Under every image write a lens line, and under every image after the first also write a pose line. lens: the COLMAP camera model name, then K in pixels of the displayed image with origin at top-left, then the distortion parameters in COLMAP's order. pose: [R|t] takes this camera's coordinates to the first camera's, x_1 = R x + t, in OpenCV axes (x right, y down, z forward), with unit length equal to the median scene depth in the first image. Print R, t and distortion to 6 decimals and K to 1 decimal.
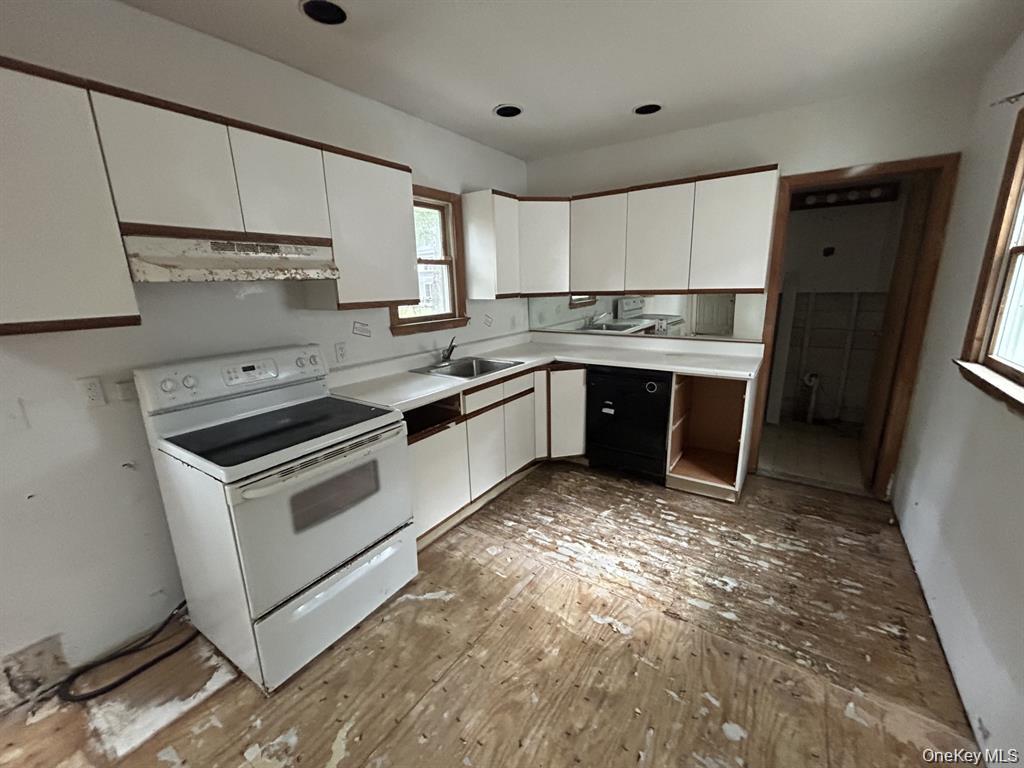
lens RADIAL K [[414.5, 0, 513.6], [0, 414.5, 385.9], [0, 0, 1]] dist [0.000423, 0.001445]
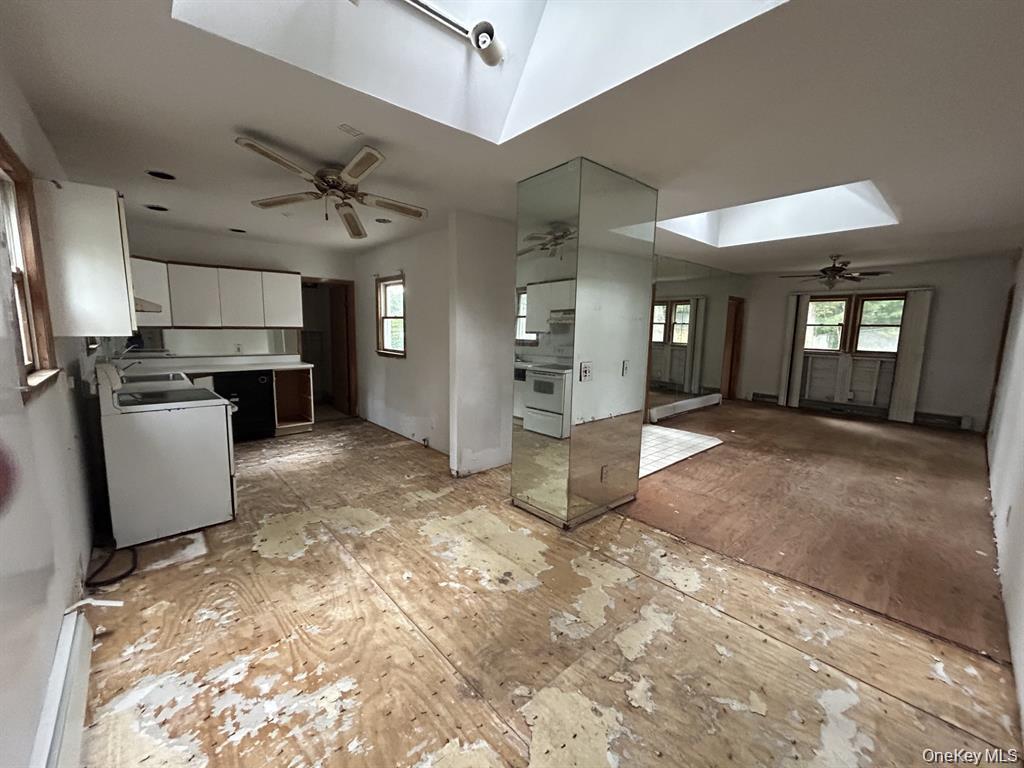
lens RADIAL K [[414.5, 0, 509.0], [0, 414.5, 385.2], [0, 0, 1]] dist [0.000423, 0.001445]
pose [[0.246383, -0.109907, 0.962921, -1.550115], [0.211500, 0.975700, 0.057249, 0.205170], [-0.945814, 0.189552, 0.263641, -0.650925]]
